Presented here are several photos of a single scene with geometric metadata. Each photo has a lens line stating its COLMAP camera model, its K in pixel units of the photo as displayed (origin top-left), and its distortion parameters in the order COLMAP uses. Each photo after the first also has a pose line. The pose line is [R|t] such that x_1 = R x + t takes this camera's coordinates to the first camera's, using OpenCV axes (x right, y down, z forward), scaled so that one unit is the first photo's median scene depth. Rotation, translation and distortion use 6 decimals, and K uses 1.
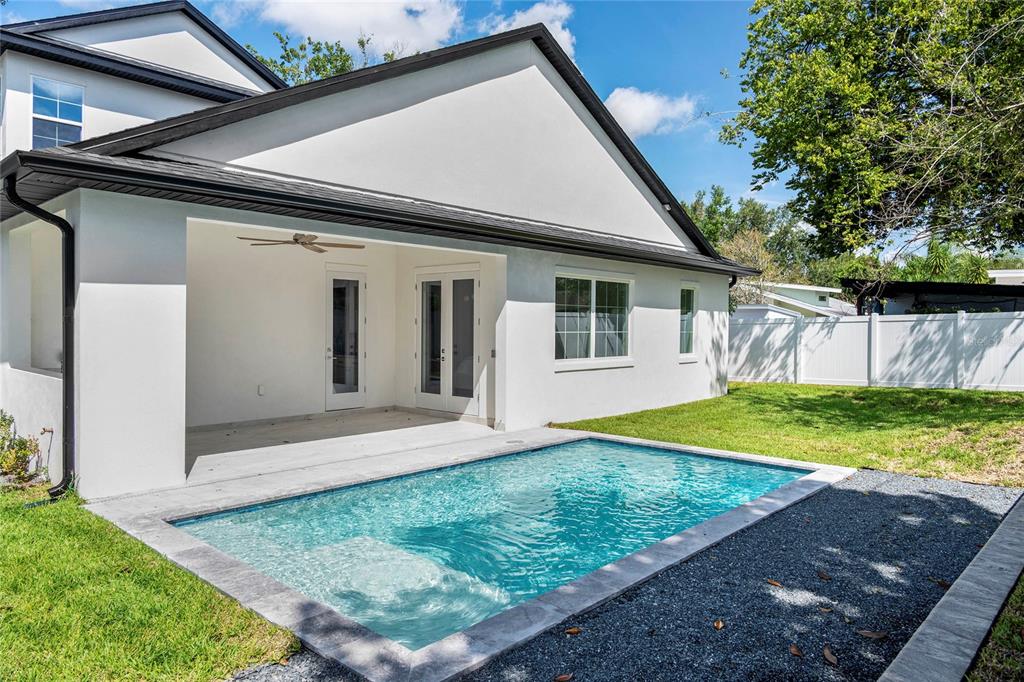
lens RADIAL K [[672.0, 0, 513.2], [0, 672.0, 338.7], [0, 0, 1]] dist [-0.003204, 0.005994]
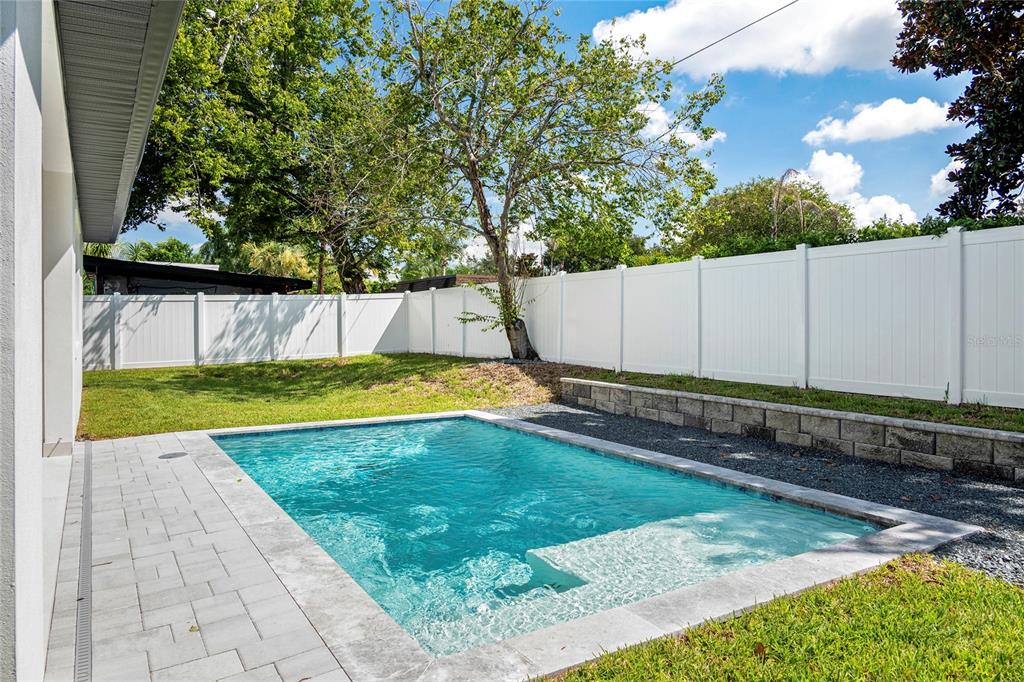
lens RADIAL K [[672.0, 0, 513.1], [0, 672.0, 335.1], [0, 0, 1]] dist [-0.003204, 0.005994]
pose [[0.249767, -0.016834, 0.968160, -0.338088], [0.013261, 0.999815, 0.013964, 0.020191], [-0.968215, 0.009351, 0.249944, 0.304365]]
